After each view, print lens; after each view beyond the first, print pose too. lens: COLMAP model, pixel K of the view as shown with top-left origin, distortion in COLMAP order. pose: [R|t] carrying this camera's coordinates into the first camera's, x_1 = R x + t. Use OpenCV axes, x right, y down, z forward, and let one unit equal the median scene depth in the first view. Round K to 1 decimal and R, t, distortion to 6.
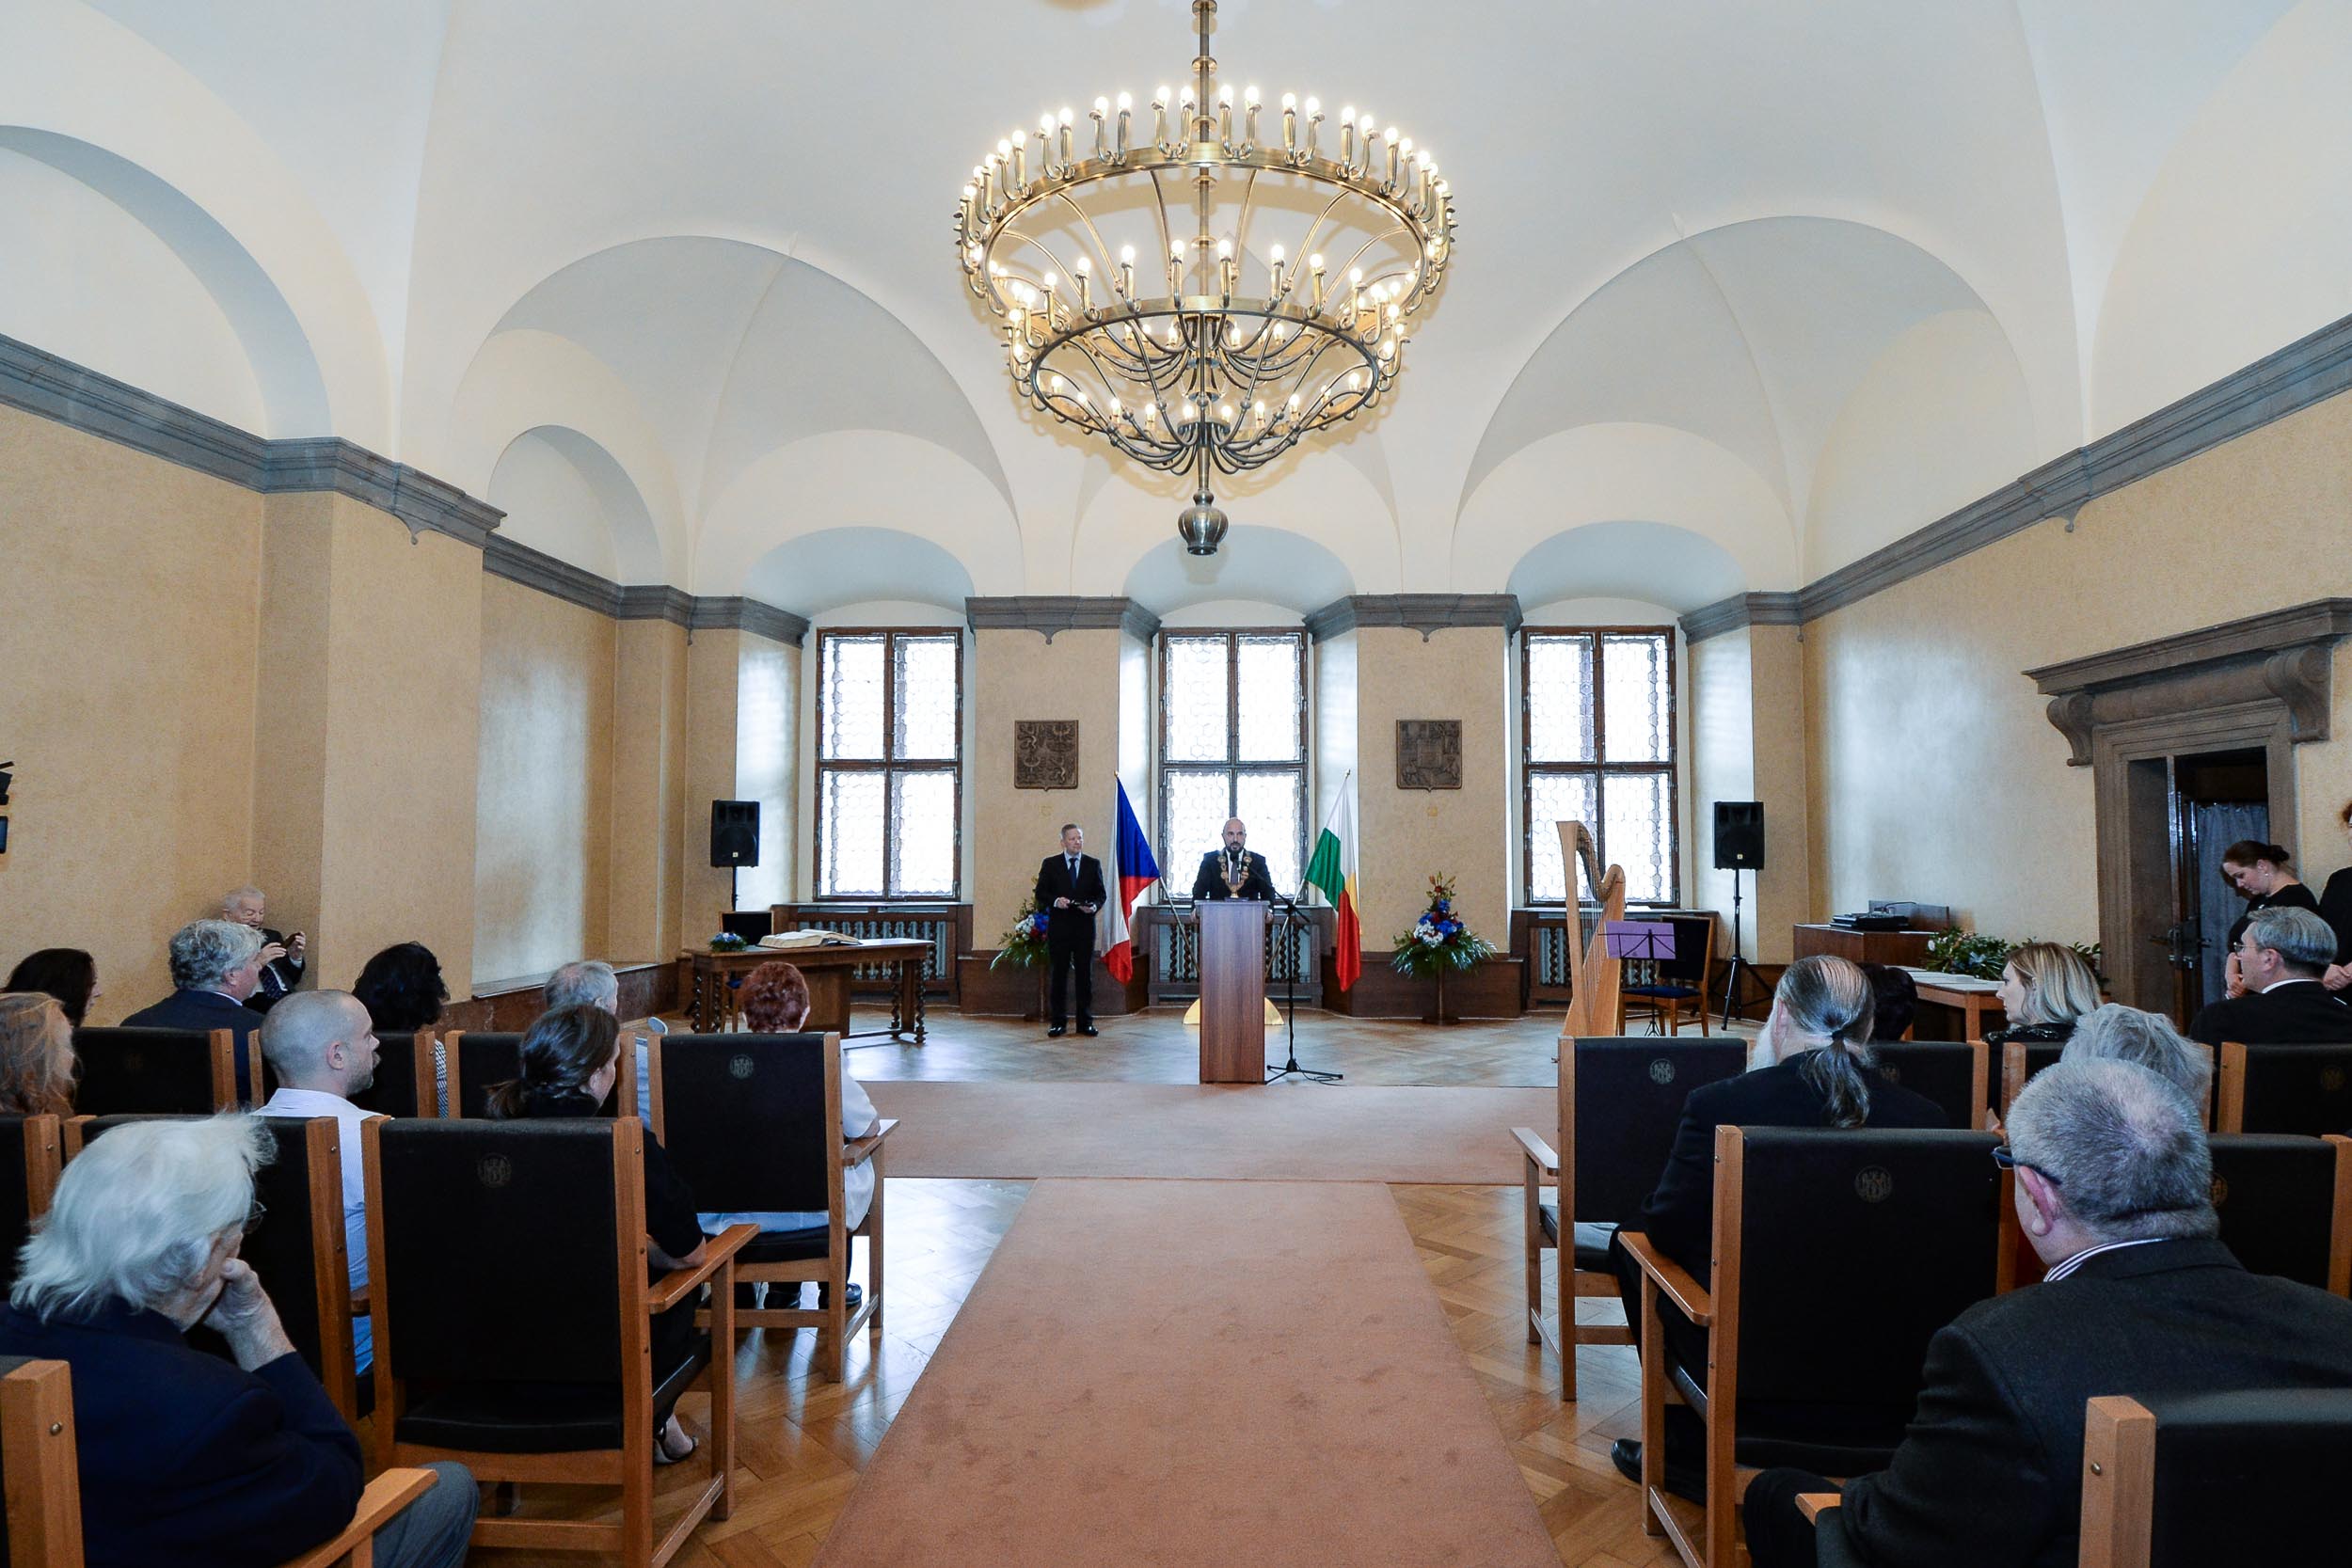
lens RADIAL K [[1245.7, 0, 1176.0], [0, 1245.7, 784.0], [0, 0, 1]] dist [0.000096, -0.000166]
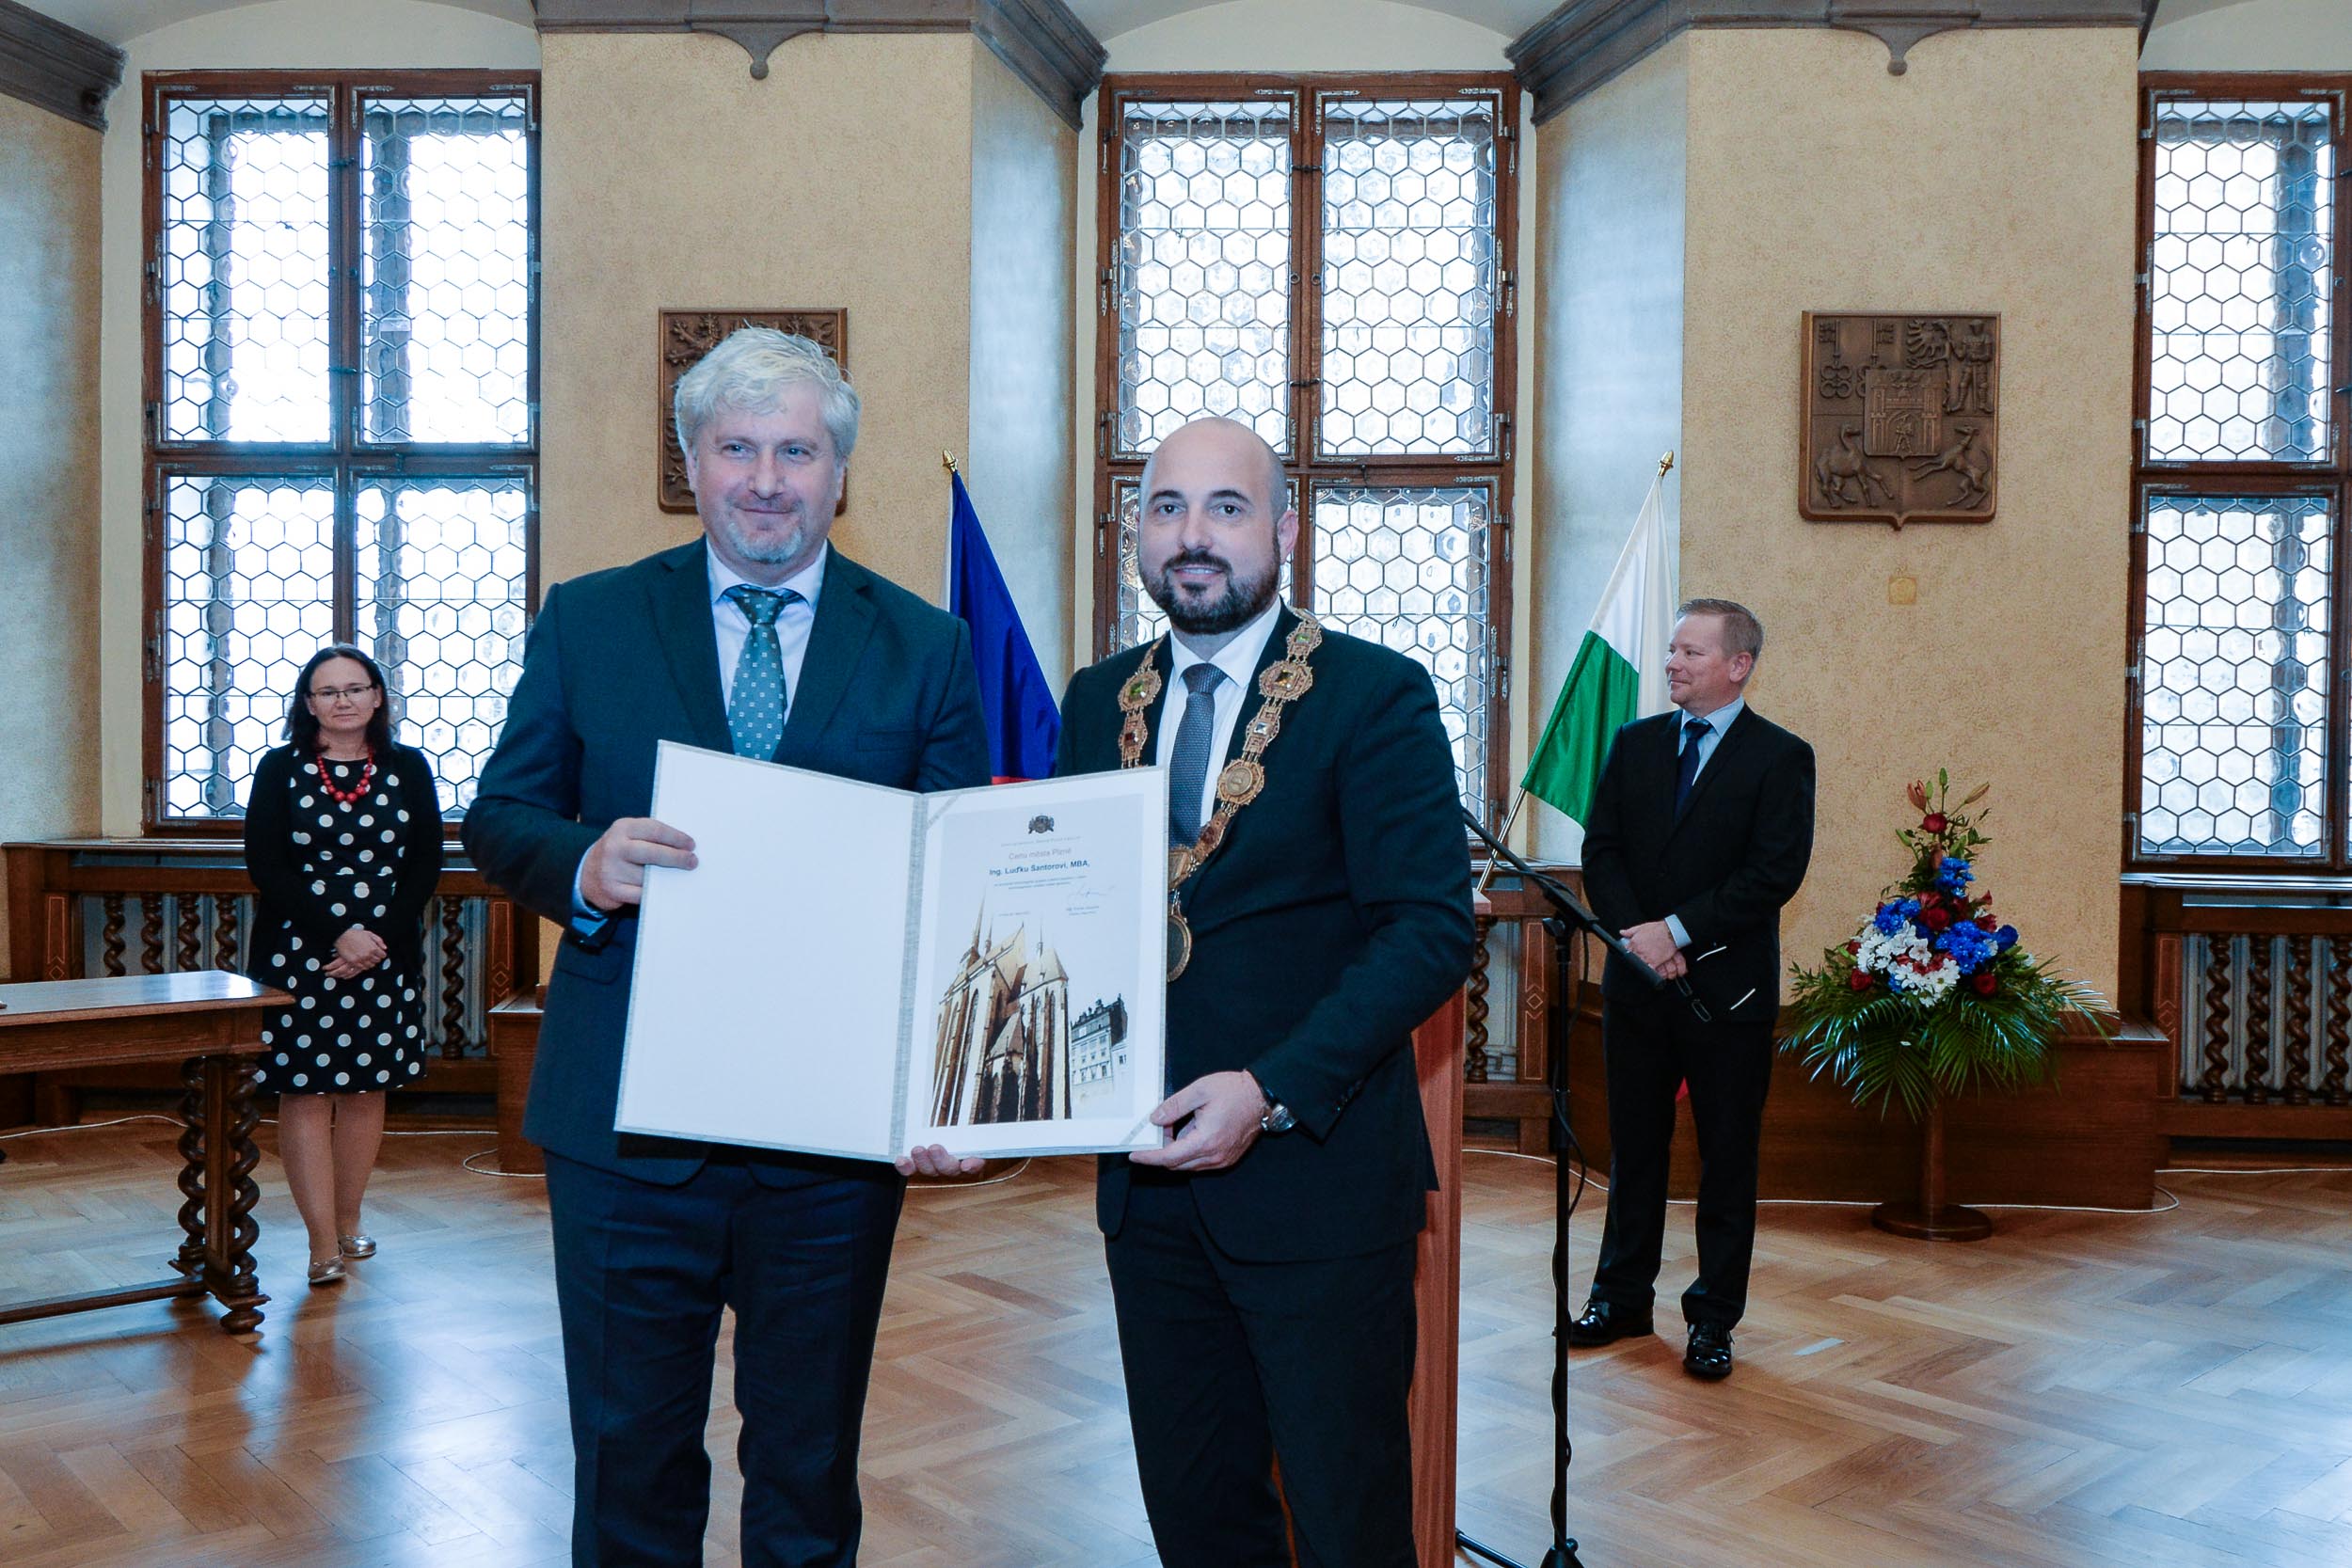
lens RADIAL K [[2026.5, 0, 1176.0], [0, 2026.5, 784.0], [0, 0, 1]] dist [0.005448, -0.022923]
pose [[0.999950, 0.009496, -0.003156, 0.012460], [-0.009212, 0.996737, 0.080187, 0.030432], [0.003907, -0.080154, 0.996775, 0.429209]]
